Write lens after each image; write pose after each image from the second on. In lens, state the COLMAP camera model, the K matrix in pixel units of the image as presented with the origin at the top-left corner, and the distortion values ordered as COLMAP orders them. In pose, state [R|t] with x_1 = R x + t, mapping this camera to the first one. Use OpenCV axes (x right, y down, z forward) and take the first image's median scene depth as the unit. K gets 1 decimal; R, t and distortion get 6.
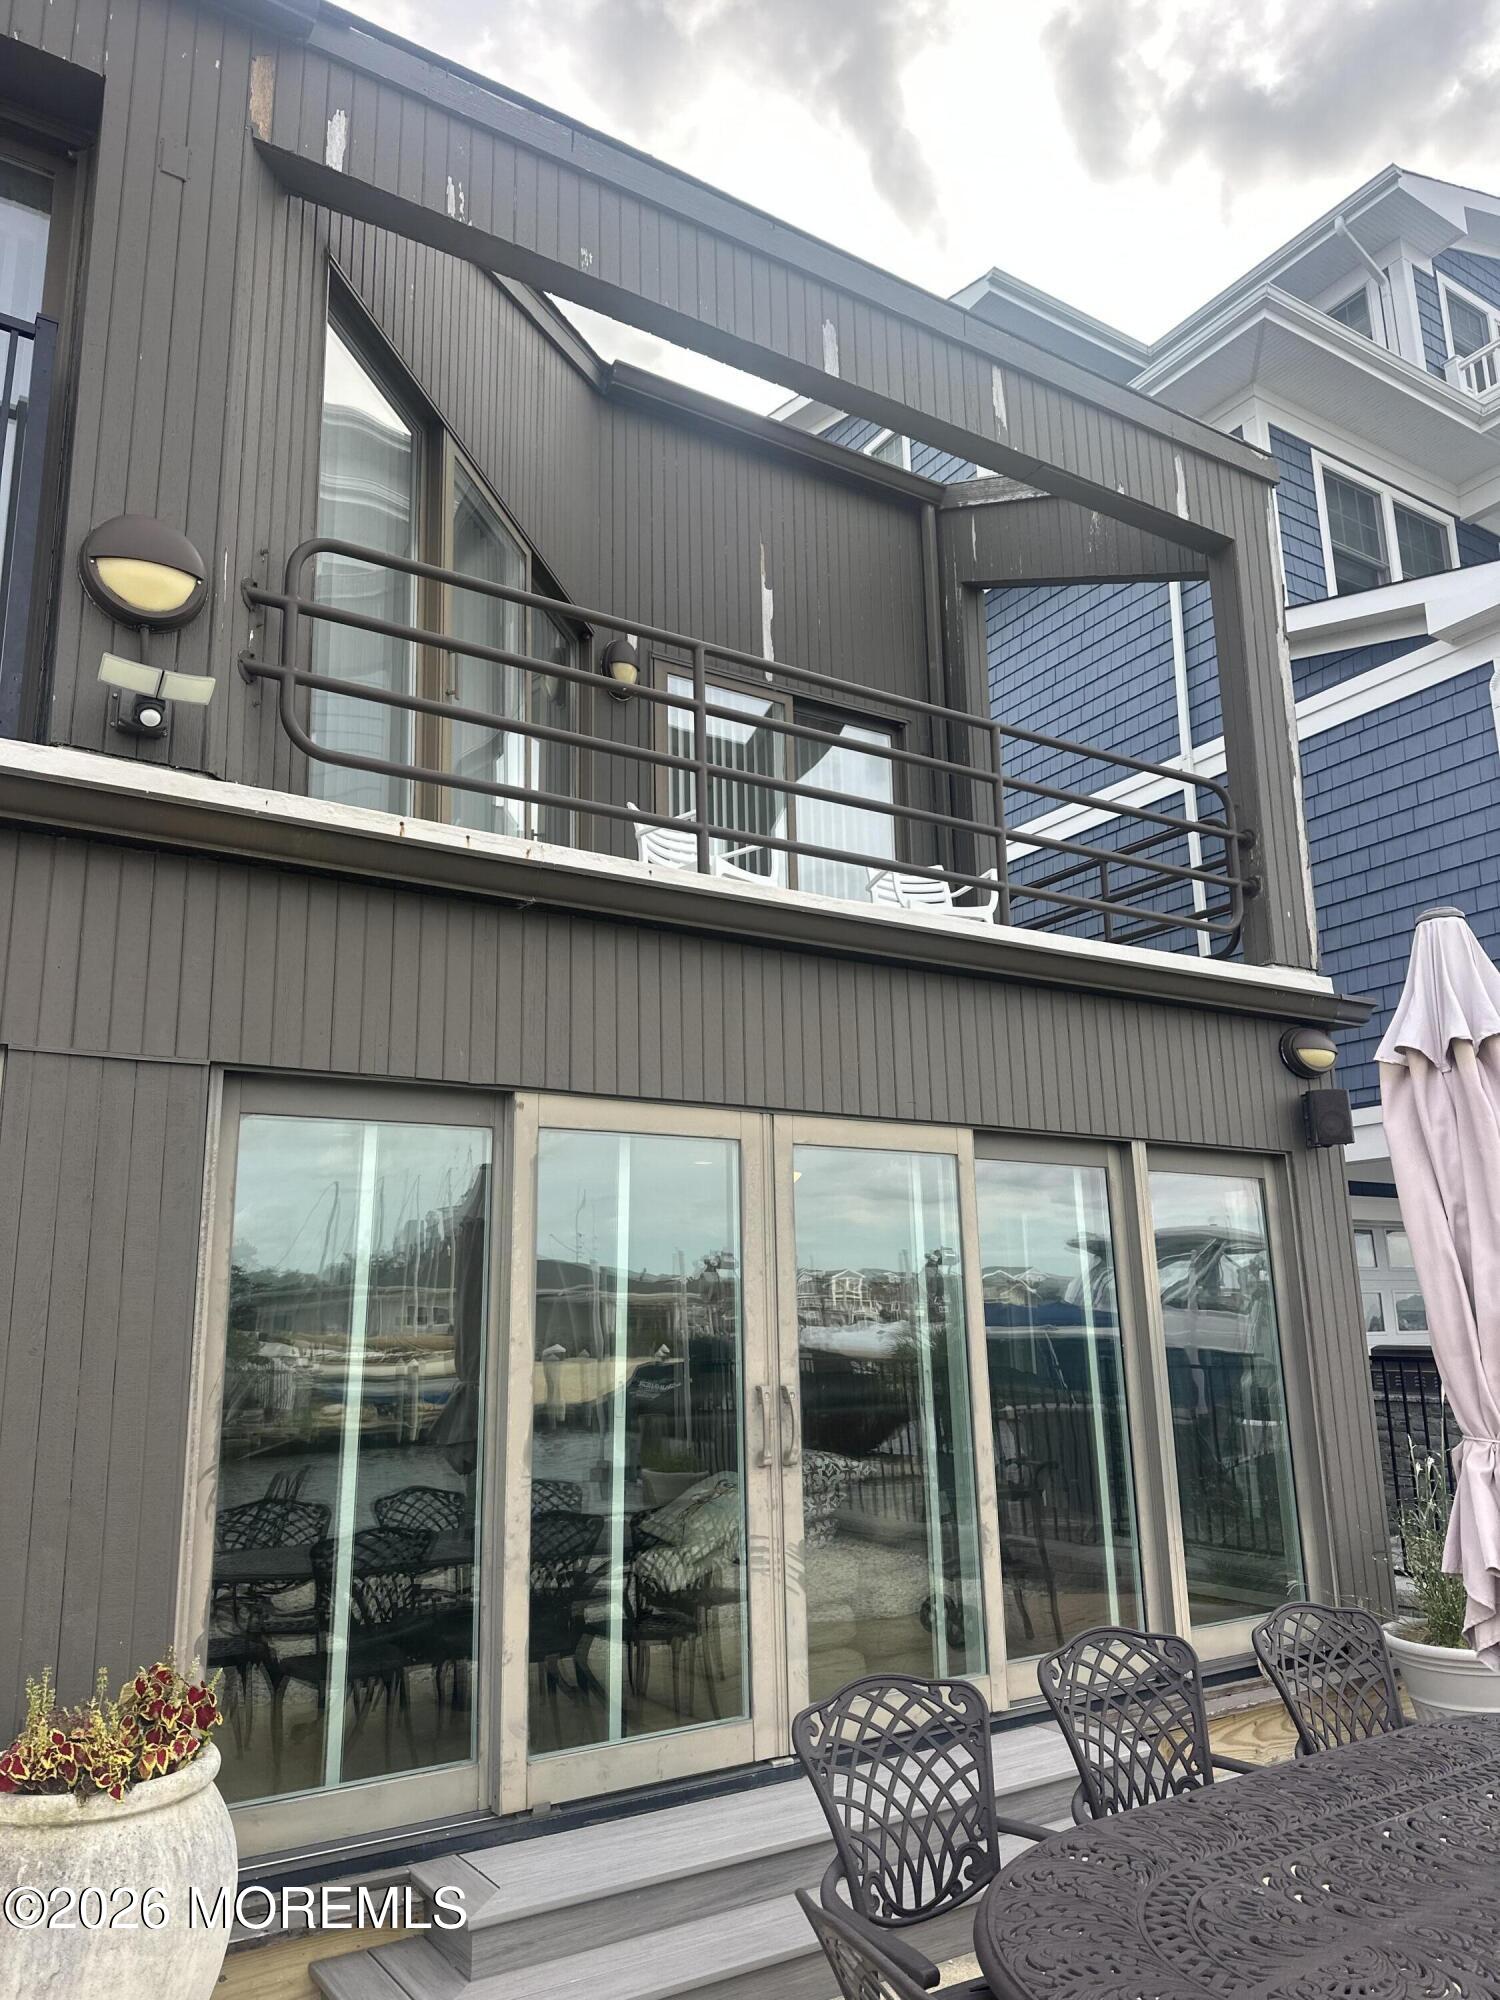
lens RADIAL K [[1416.5, 0, 752.7], [0, 1416.5, 994.3], [0, 0, 1]] dist [0.087630, -0.107350]
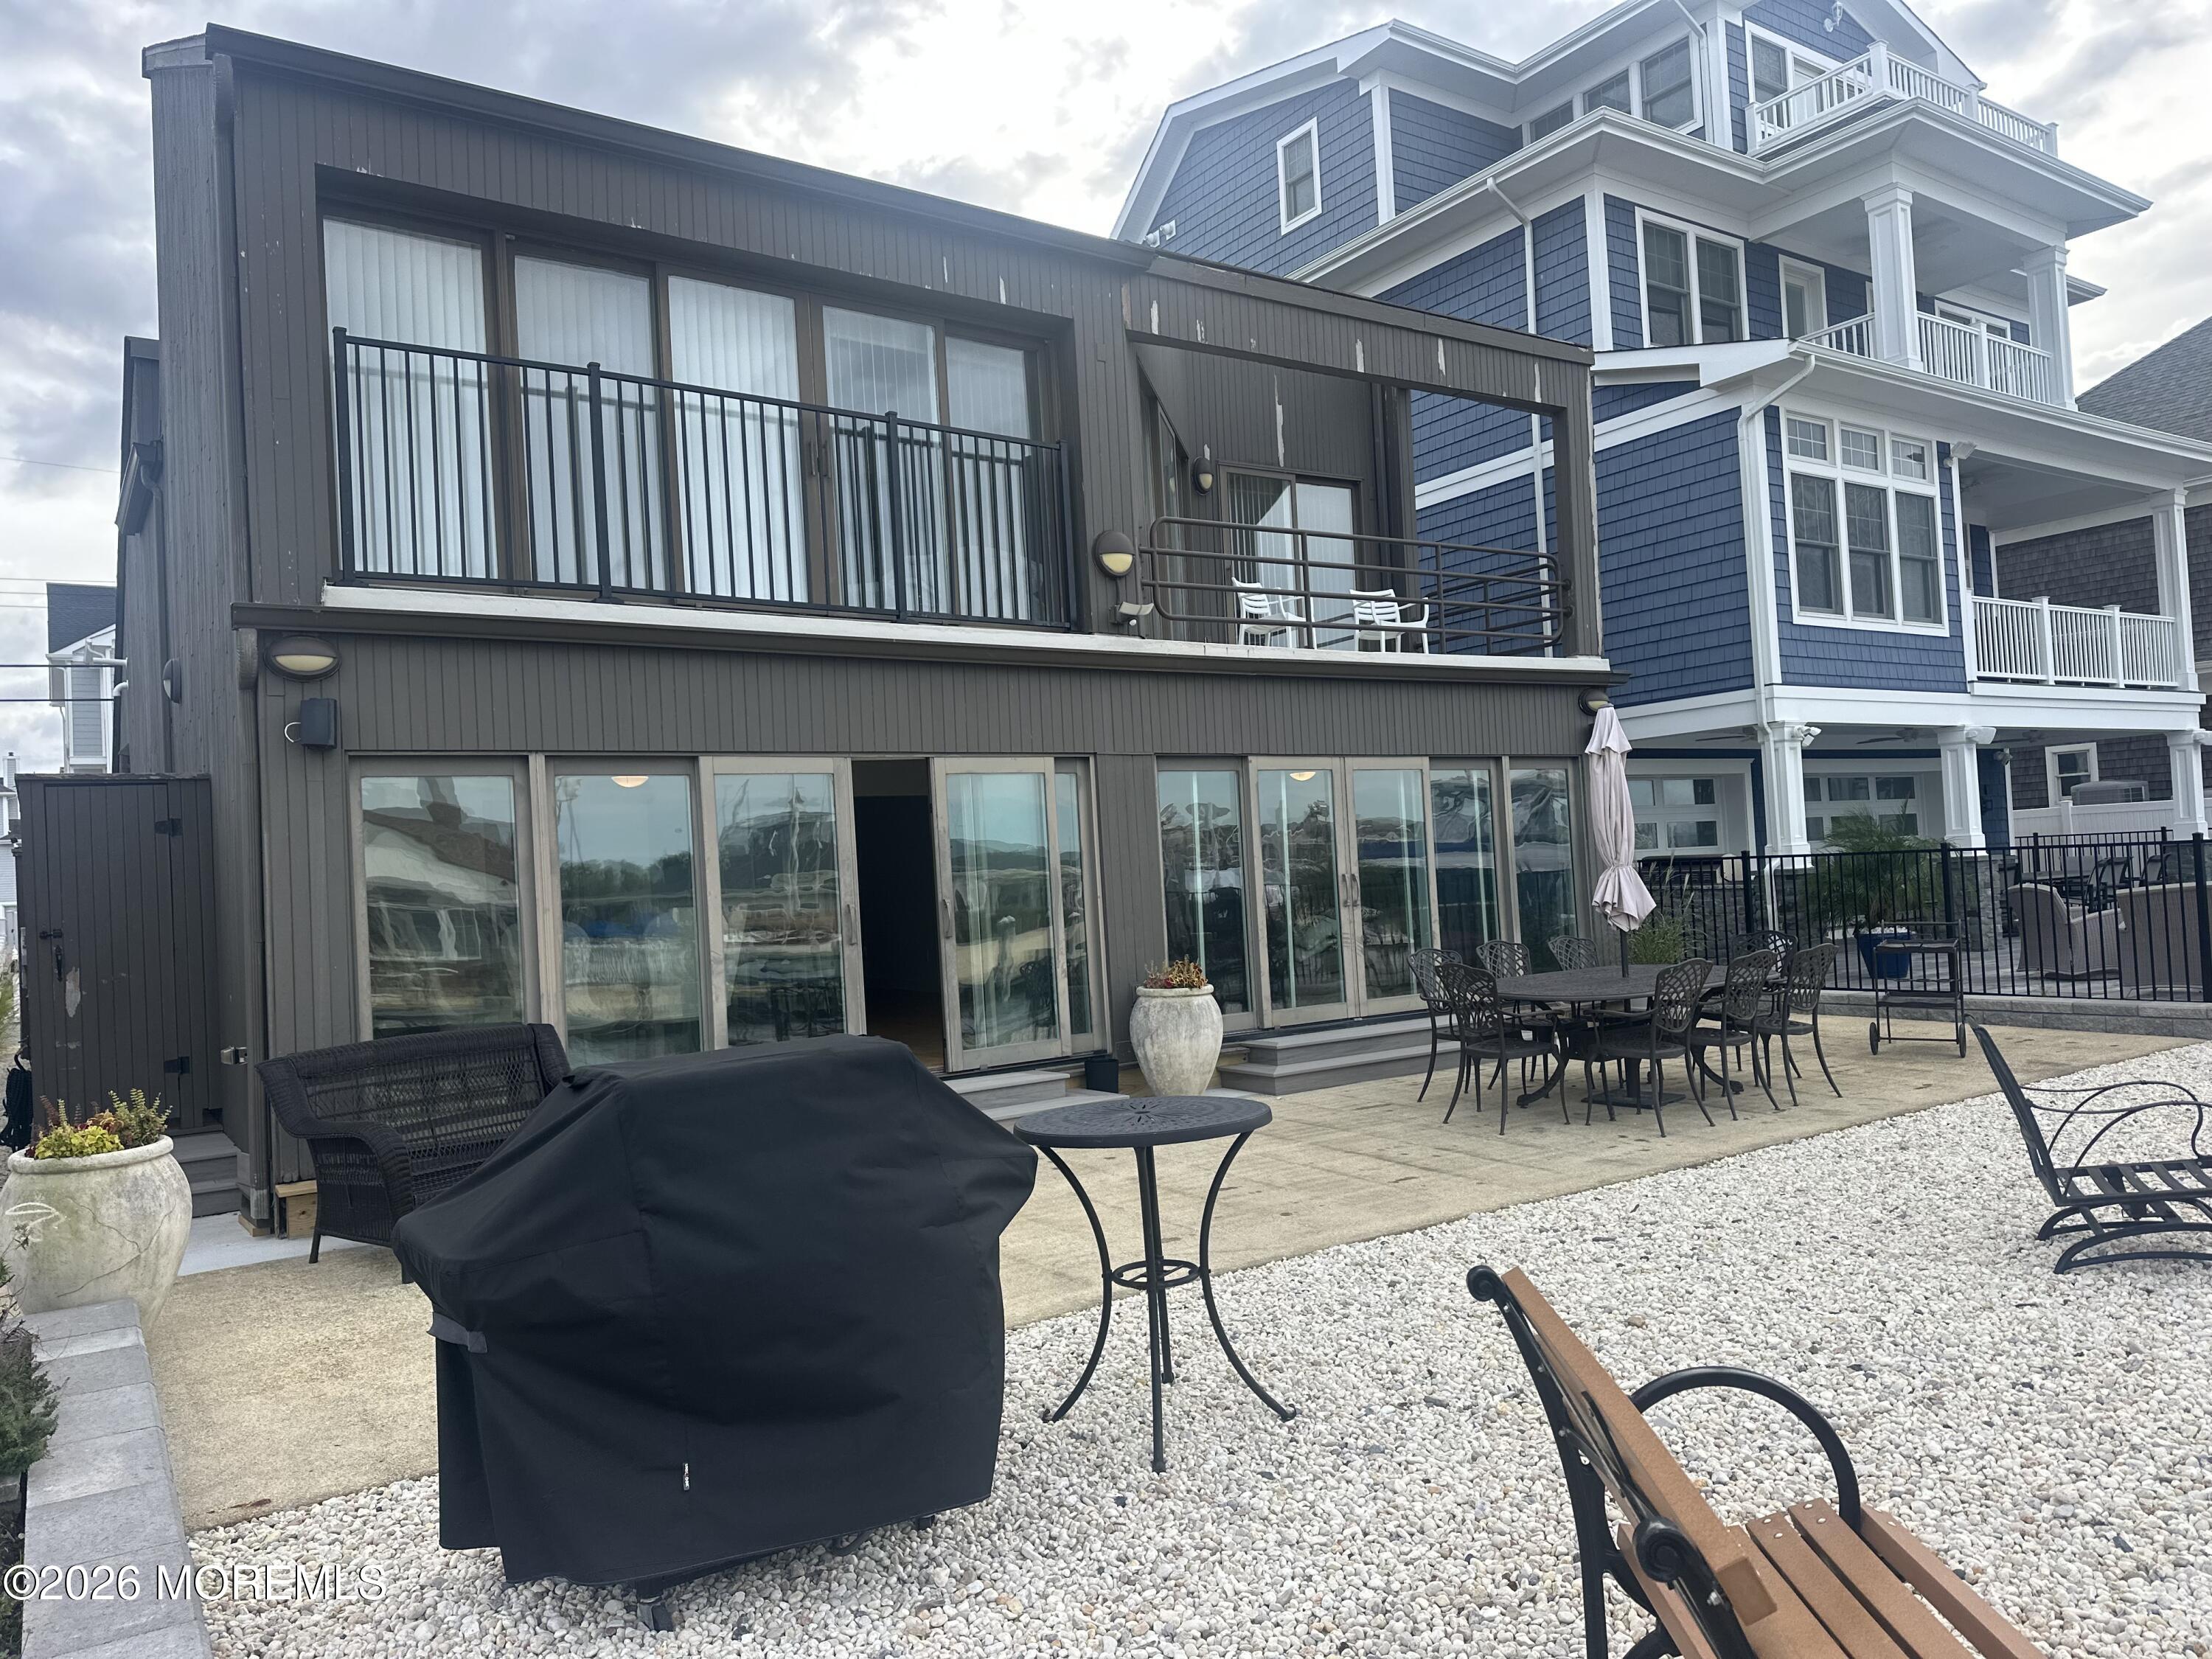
lens RADIAL K [[1566.7, 0, 1109.9], [0, 1566.7, 846.9], [0, 0, 1]] dist [0.087630, -0.107350]
pose [[0.998806, -0.034408, 0.034690, -0.365289], [0.026500, 0.977975, 0.207033, -0.244060], [-0.041050, -0.205866, 0.977719, -1.165887]]
